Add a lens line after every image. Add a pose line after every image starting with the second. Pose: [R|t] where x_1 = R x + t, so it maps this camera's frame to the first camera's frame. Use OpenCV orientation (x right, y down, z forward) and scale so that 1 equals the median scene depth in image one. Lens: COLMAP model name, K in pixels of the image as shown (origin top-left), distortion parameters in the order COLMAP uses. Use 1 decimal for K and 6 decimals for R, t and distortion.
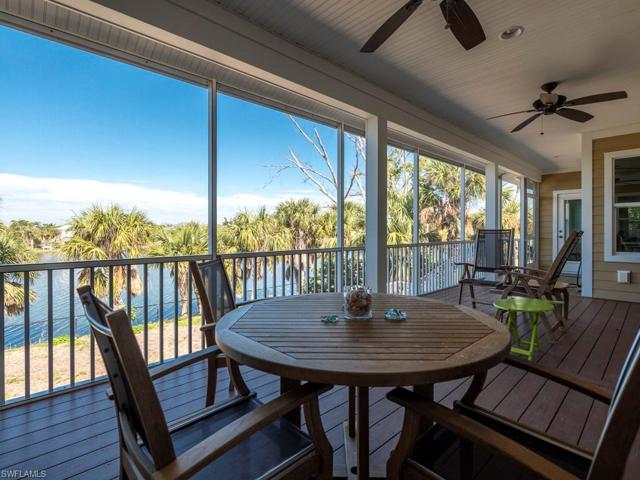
lens RADIAL K [[309.0, 0, 320.0], [0, 309.0, 240.0], [0, 0, 1]] dist [-0.000680, 0.000309]
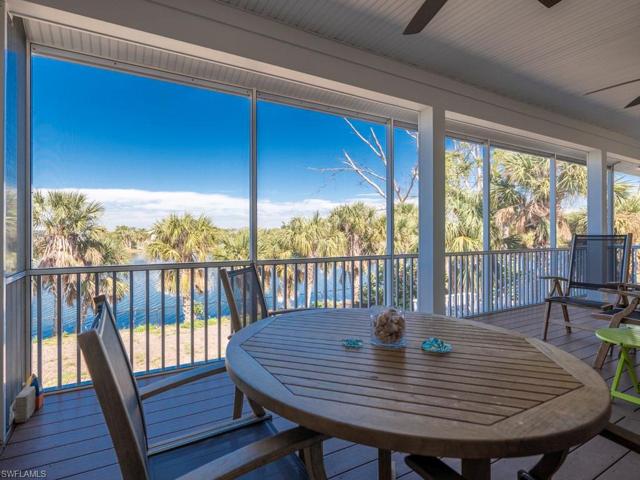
lens RADIAL K [[292.7, 0, 320.4], [0, 292.7, 233.2], [0, 0, 1]] dist [0.000164, 0.000506]
pose [[0.962516, 0.002289, -0.271217, 0.089692], [-0.008329, 0.999742, -0.021123, -0.016866], [0.271099, 0.022590, 0.962286, 0.101729]]
